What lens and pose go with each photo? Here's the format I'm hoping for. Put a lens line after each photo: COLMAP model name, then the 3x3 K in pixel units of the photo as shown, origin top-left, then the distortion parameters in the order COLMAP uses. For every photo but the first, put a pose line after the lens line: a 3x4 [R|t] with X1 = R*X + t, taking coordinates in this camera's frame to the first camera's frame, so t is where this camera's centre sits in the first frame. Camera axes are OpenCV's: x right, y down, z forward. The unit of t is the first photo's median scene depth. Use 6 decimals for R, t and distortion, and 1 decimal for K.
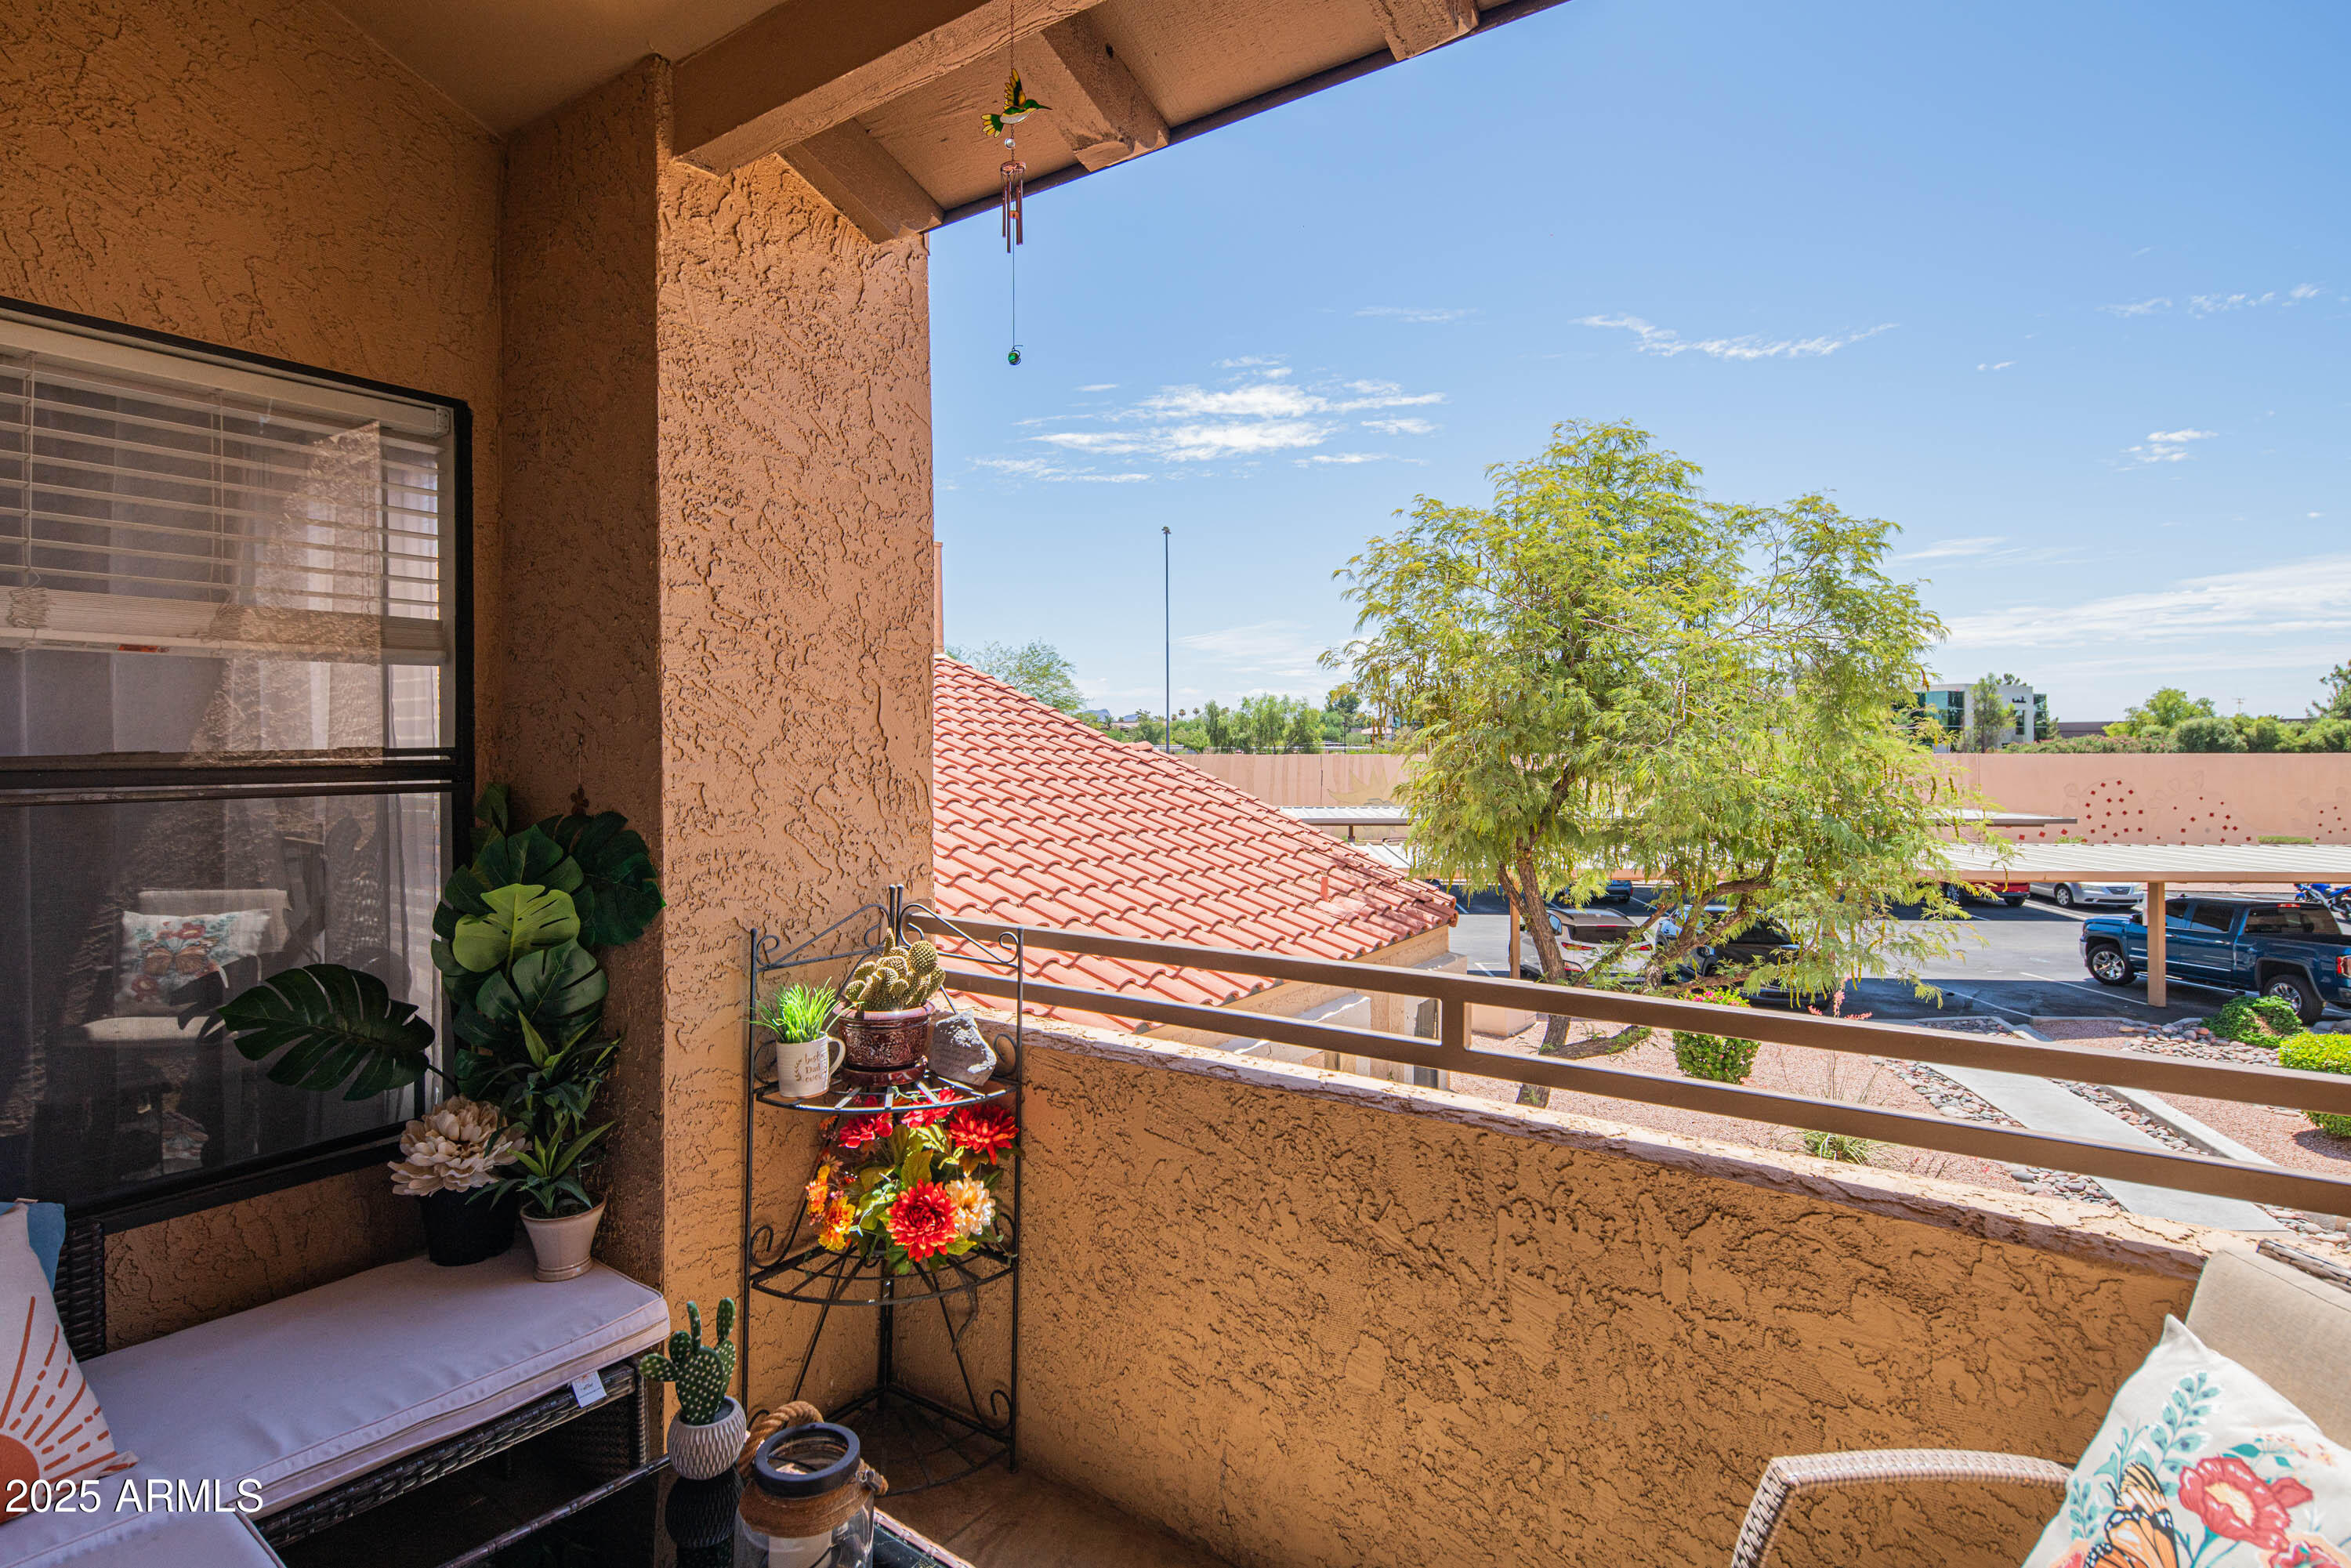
lens RADIAL K [[1156.5, 0, 1183.9], [0, 1156.5, 762.0], [0, 0, 1]] dist [0.008162, -0.005466]
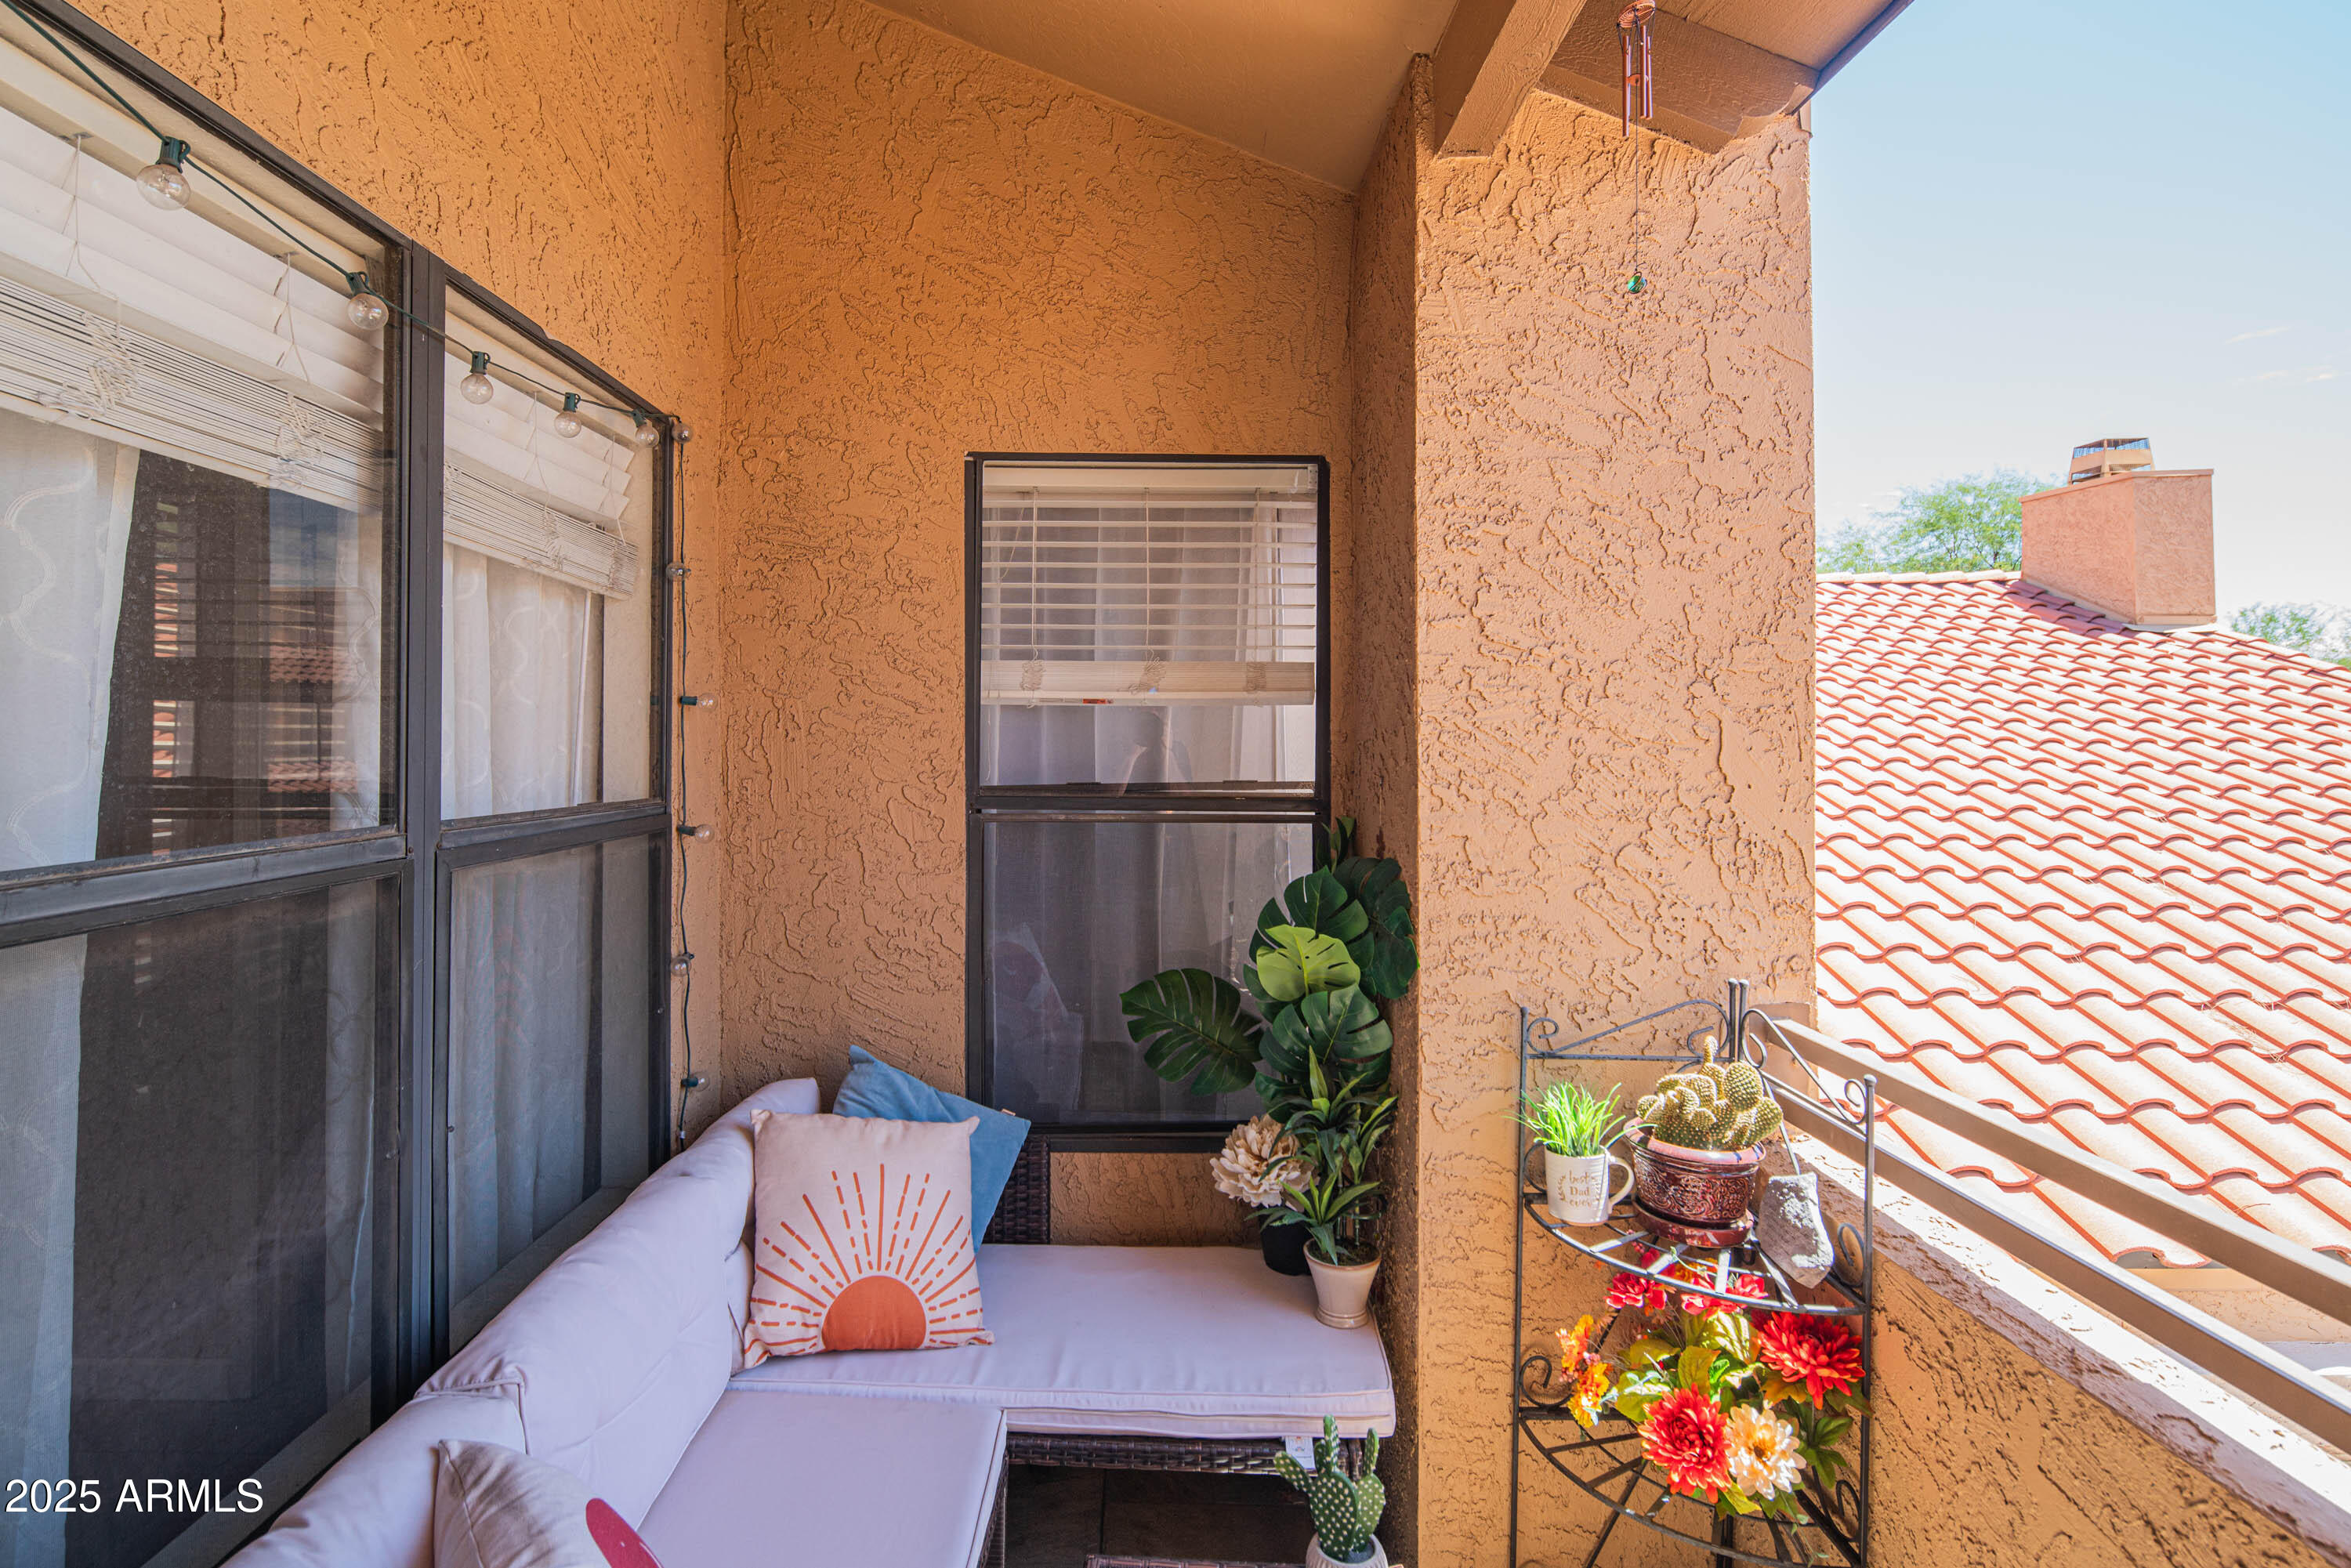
lens RADIAL K [[1214.1, 0, 1137.7], [0, 1214.1, 744.5], [0, 0, 1]] dist [0.006986, -0.005424]
pose [[0.572856, 0.012415, -0.819562, 0.202838], [-0.021589, 0.999767, 0.000054, -0.045682], [0.819371, 0.017663, 0.572991, 0.239553]]
